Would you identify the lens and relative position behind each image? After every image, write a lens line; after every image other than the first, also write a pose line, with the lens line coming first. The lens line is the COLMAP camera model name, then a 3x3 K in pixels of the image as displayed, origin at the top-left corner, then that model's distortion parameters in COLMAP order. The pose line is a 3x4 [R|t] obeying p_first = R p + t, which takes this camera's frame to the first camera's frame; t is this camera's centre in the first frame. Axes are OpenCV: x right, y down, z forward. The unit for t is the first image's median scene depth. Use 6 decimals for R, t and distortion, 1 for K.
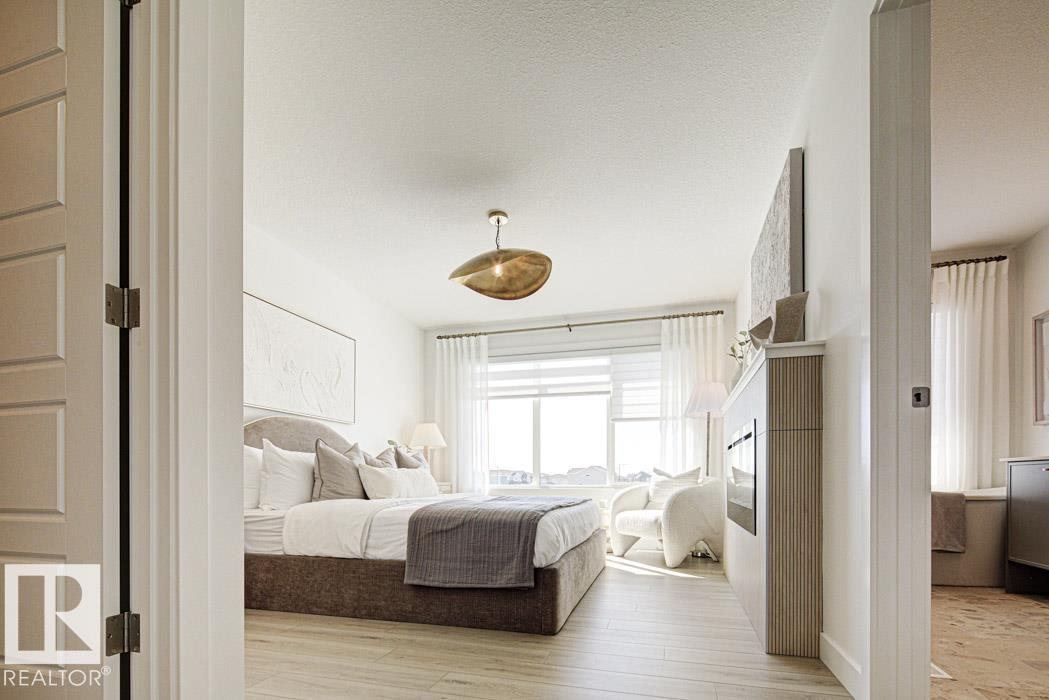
lens RADIAL K [[509.3, 0, 502.7], [0, 509.3, 475.3], [0, 0, 1]] dist [0.002785, -0.003157]
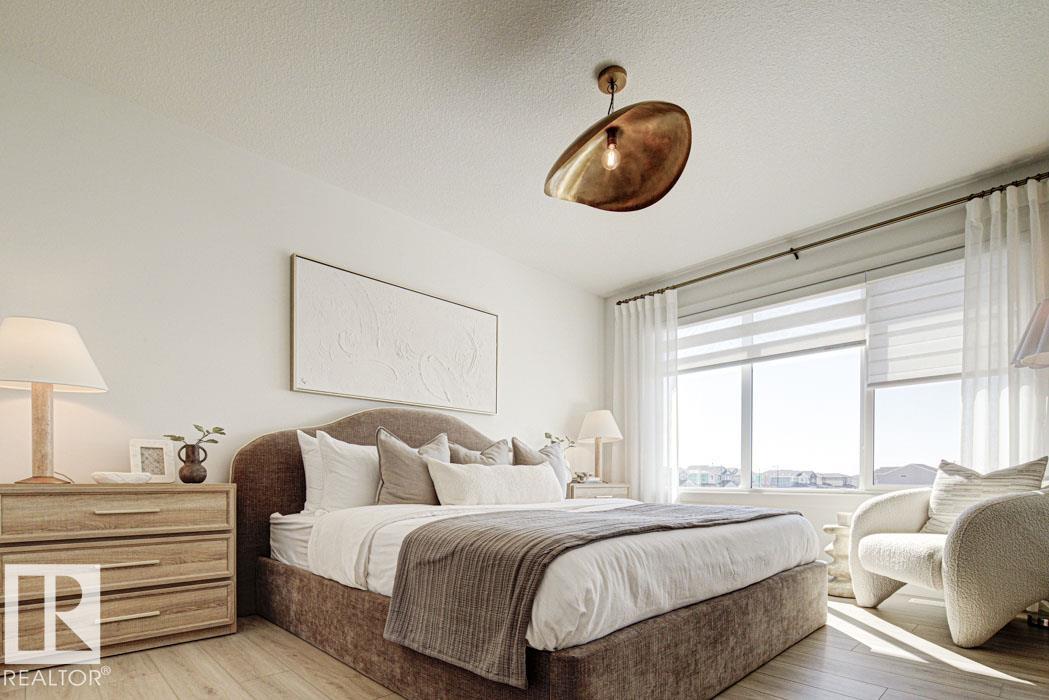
lens RADIAL K [[509.3, 0, 532.4], [0, 509.3, 480.5], [0, 0, 1]] dist [0.002785, -0.003157]
pose [[0.884333, 0.002050, -0.466852, 0.166812], [0.002726, 0.999951, 0.009555, 0.001643], [0.466848, -0.009723, 0.884284, 0.293329]]
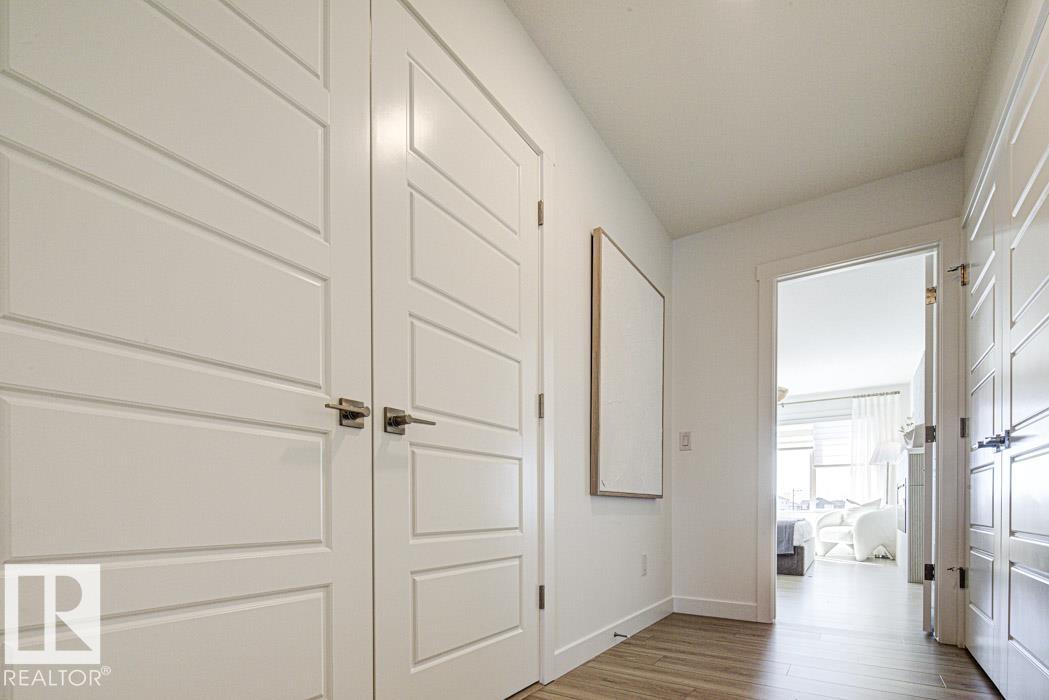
lens RADIAL K [[509.3, 0, 524.5], [0, 509.3, 507.0], [0, 0, 1]] dist [0.002785, -0.003157]
pose [[0.966698, -0.002994, -0.255902, -0.259143], [0.005589, 0.999940, 0.009414, -0.011021], [0.255858, -0.010531, 0.966657, -0.762306]]
